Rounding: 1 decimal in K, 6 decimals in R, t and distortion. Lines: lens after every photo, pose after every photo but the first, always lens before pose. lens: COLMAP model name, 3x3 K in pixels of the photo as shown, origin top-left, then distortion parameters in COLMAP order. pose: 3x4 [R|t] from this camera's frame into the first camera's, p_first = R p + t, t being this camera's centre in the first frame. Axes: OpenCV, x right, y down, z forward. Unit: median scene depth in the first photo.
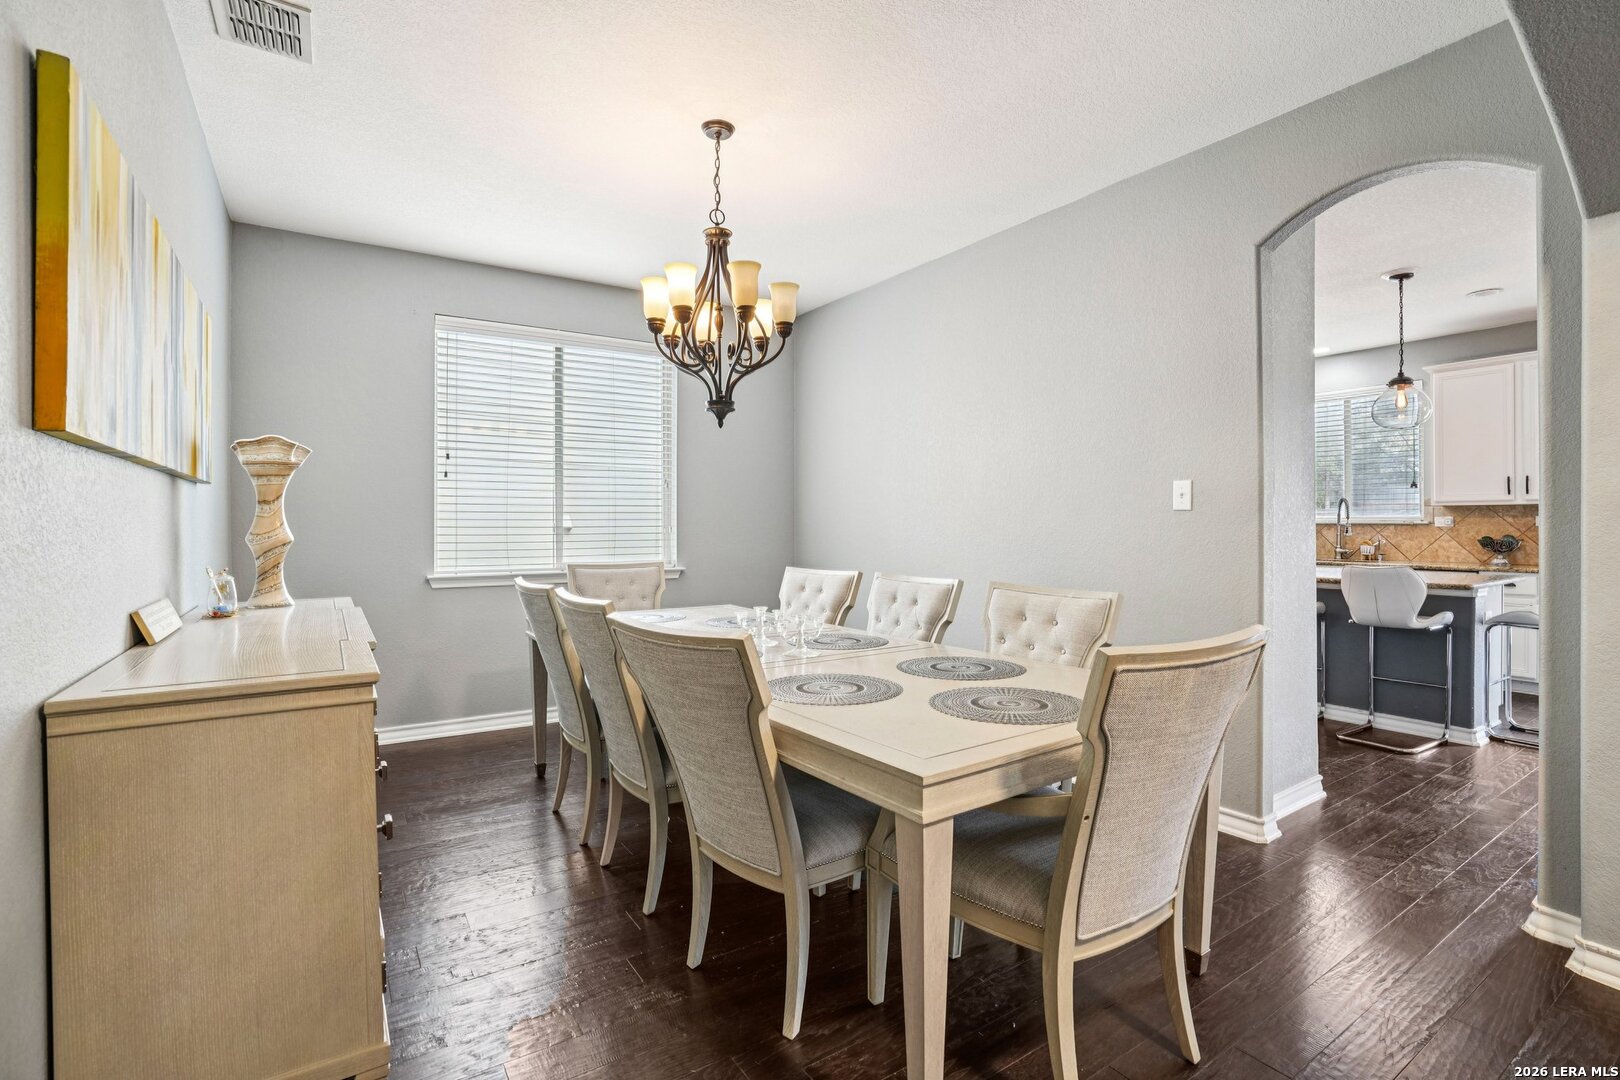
lens RADIAL K [[738.4, 0, 810.0], [0, 738.4, 540.0], [0, 0, 1]] dist [-0.059154, 0.020423]
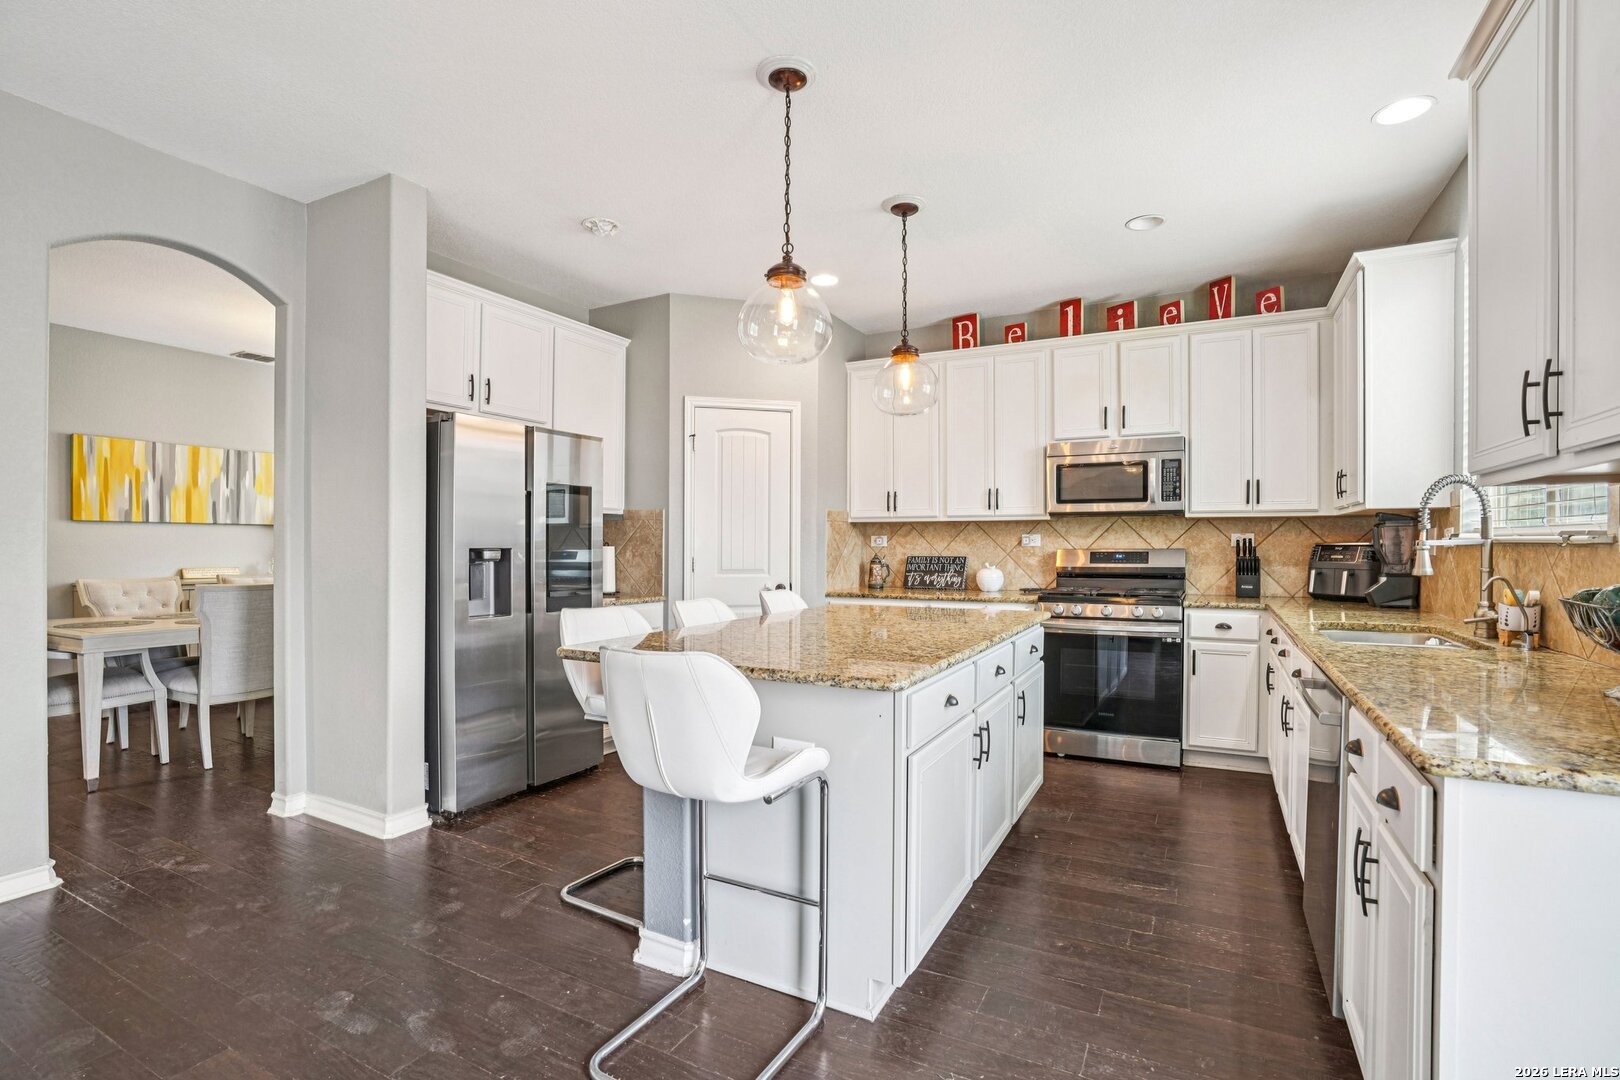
lens RADIAL K [[759.3, 0, 810.0], [0, 759.3, 540.0], [0, 0, 1]] dist [-0.053617, 0.000433]
pose [[0.485238, -0.001134, -0.874381, 2.094411], [-0.020578, 0.999707, -0.012717, -0.026402], [0.874140, 0.024164, 0.485072, 1.183275]]
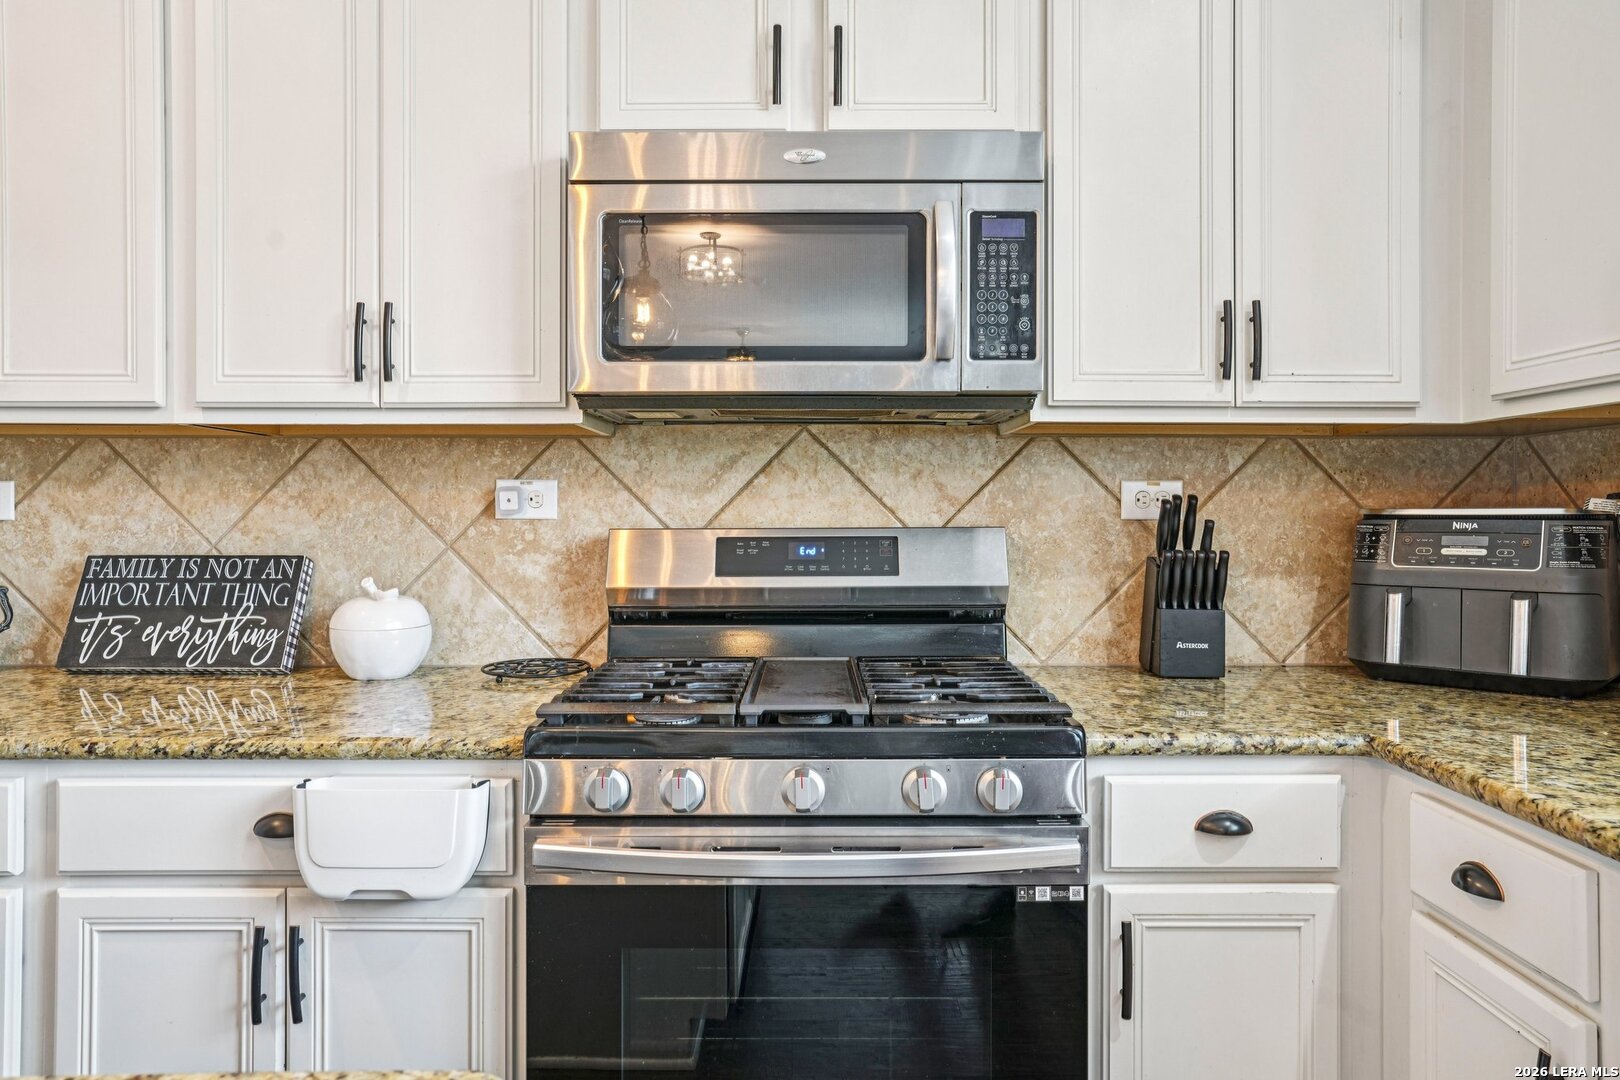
lens RADIAL K [[1007.9, 0, 815.7], [0, 1007.9, 521.8], [0, 0, 1]] dist [-0.018905, 0.001677]
pose [[0.845553, 0.007987, -0.533832, 1.350634], [-0.015257, 0.999841, -0.009207, -0.039552], [0.533674, 0.015930, 0.845540, 2.002600]]
